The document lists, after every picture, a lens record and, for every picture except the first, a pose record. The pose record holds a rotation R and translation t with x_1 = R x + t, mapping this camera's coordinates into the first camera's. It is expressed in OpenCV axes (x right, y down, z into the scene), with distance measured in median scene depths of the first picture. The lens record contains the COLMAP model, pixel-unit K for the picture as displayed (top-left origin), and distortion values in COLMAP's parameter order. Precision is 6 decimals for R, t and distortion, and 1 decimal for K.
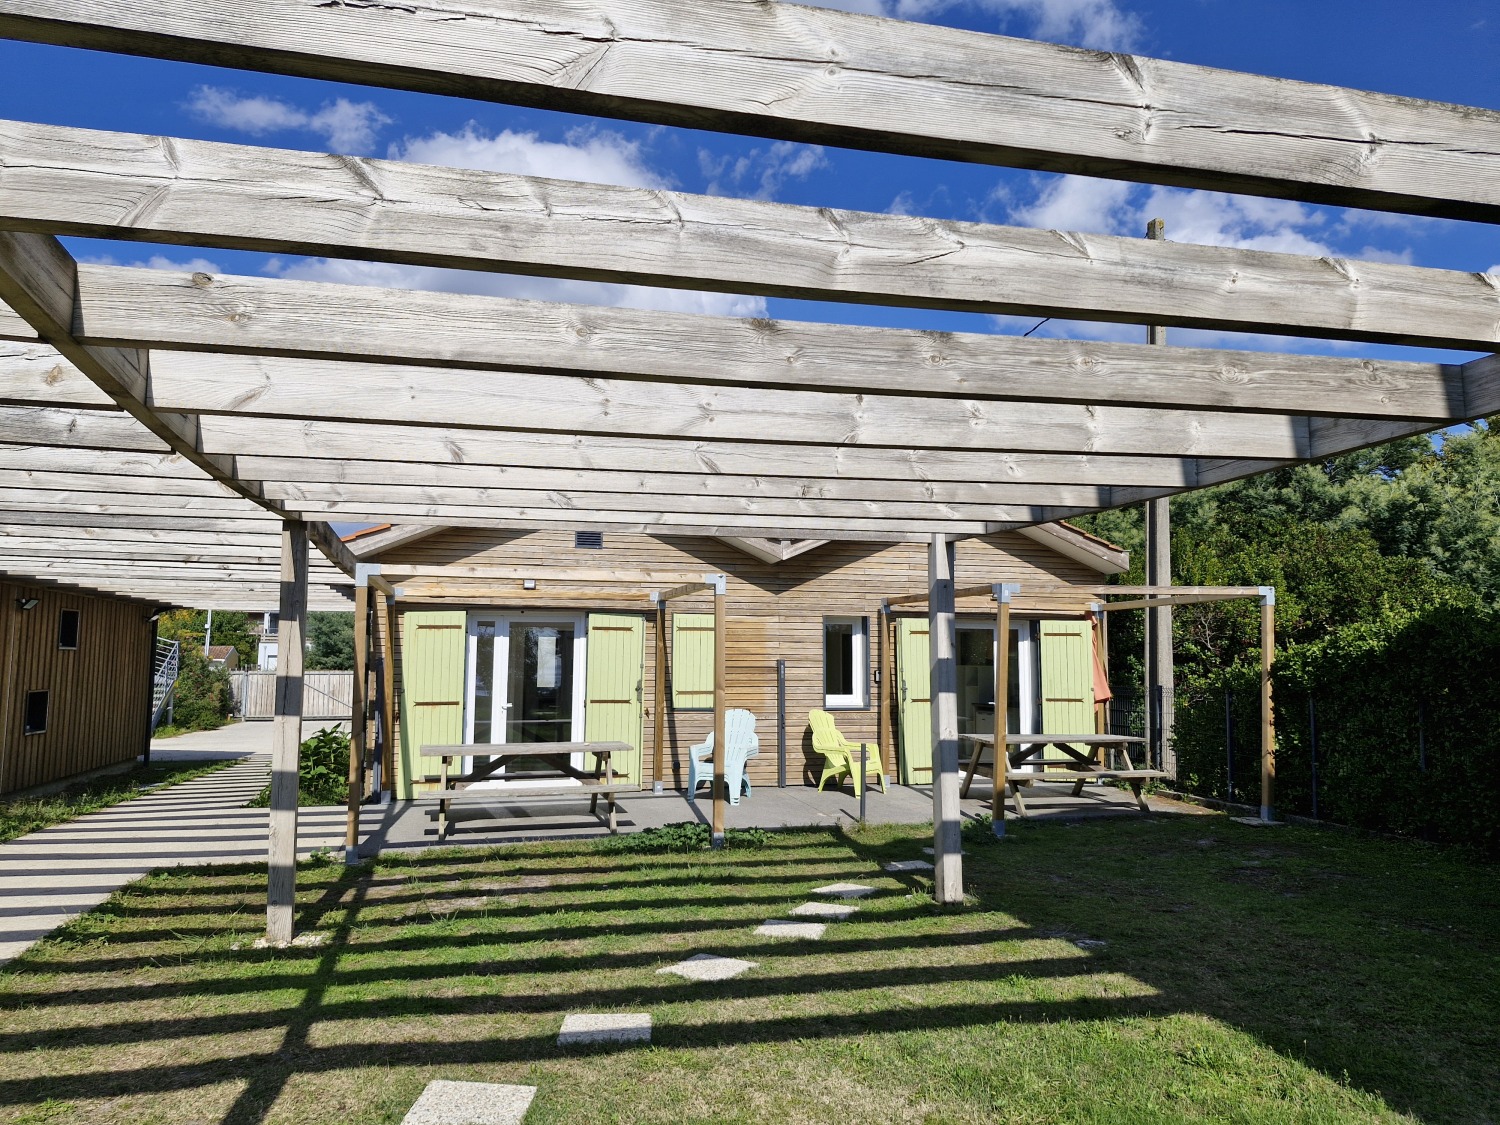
lens RADIAL K [[1033.9, 0, 748.2], [0, 1033.9, 581.2], [0, 0, 1]] dist [0.079190, -0.090051]
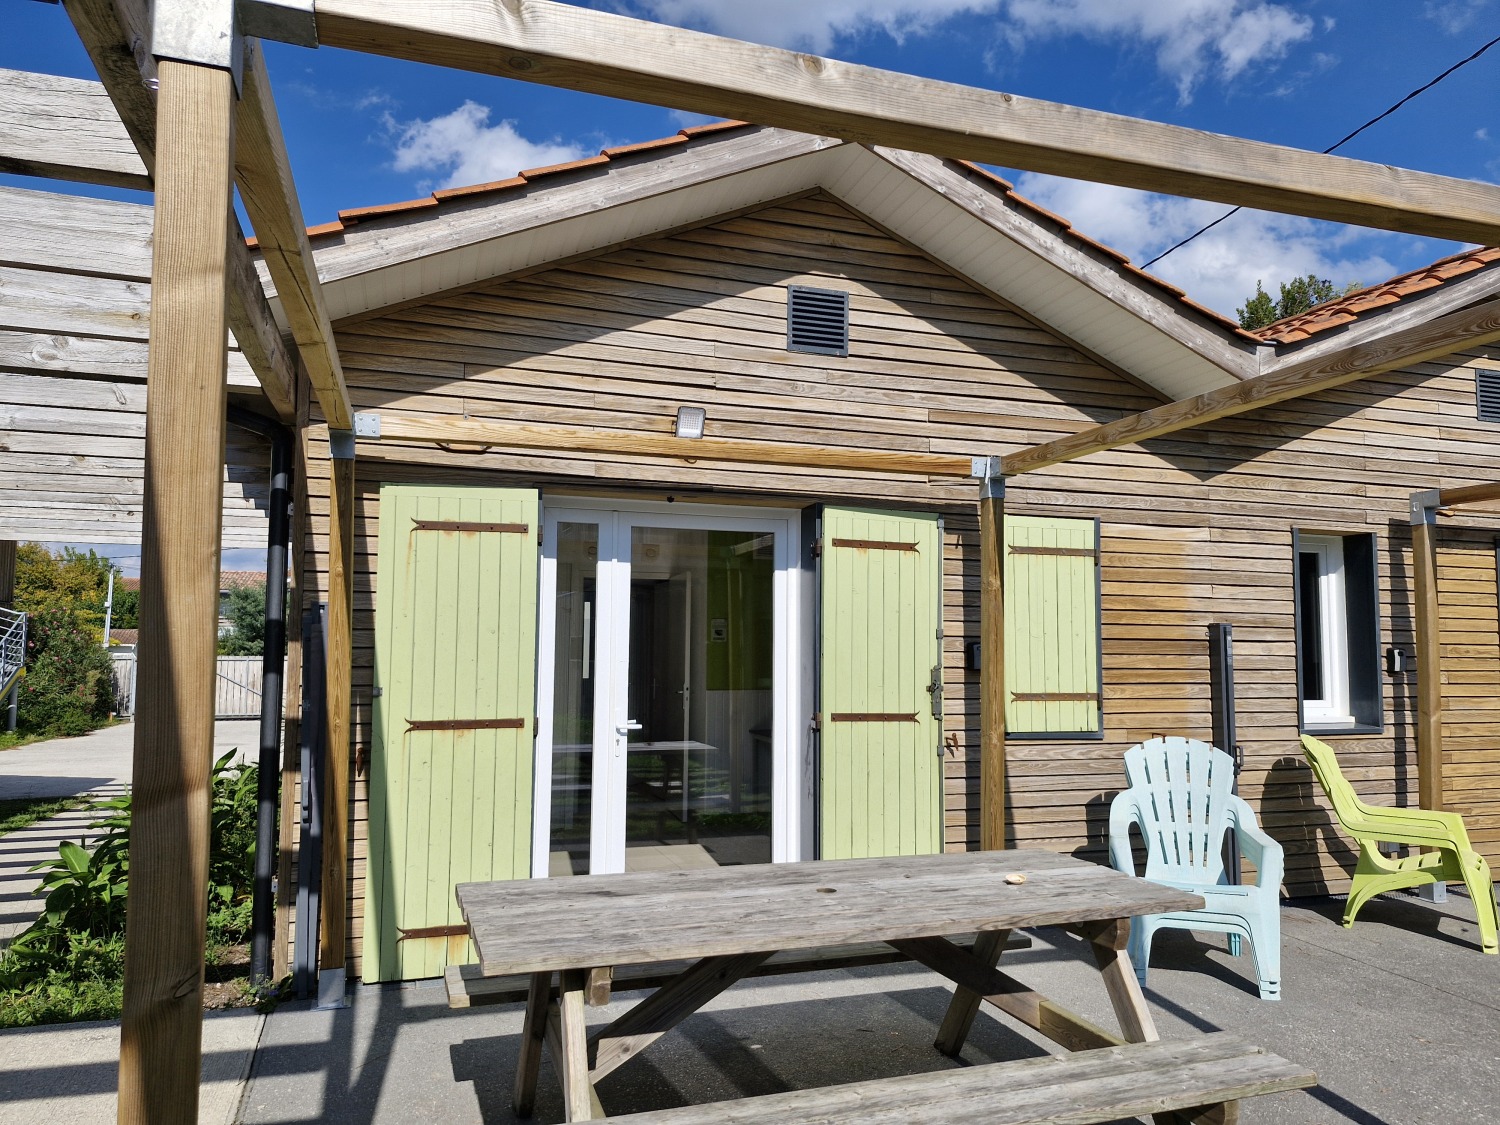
lens RADIAL K [[1033.9, 0, 748.2], [0, 1033.9, 581.2], [0, 0, 1]] dist [0.079190, -0.090051]
pose [[0.998562, 0.006406, 0.053220, -0.201858], [-0.006948, 0.999926, 0.010006, 0.055877], [-0.053152, -0.010362, 0.998533, 0.572372]]
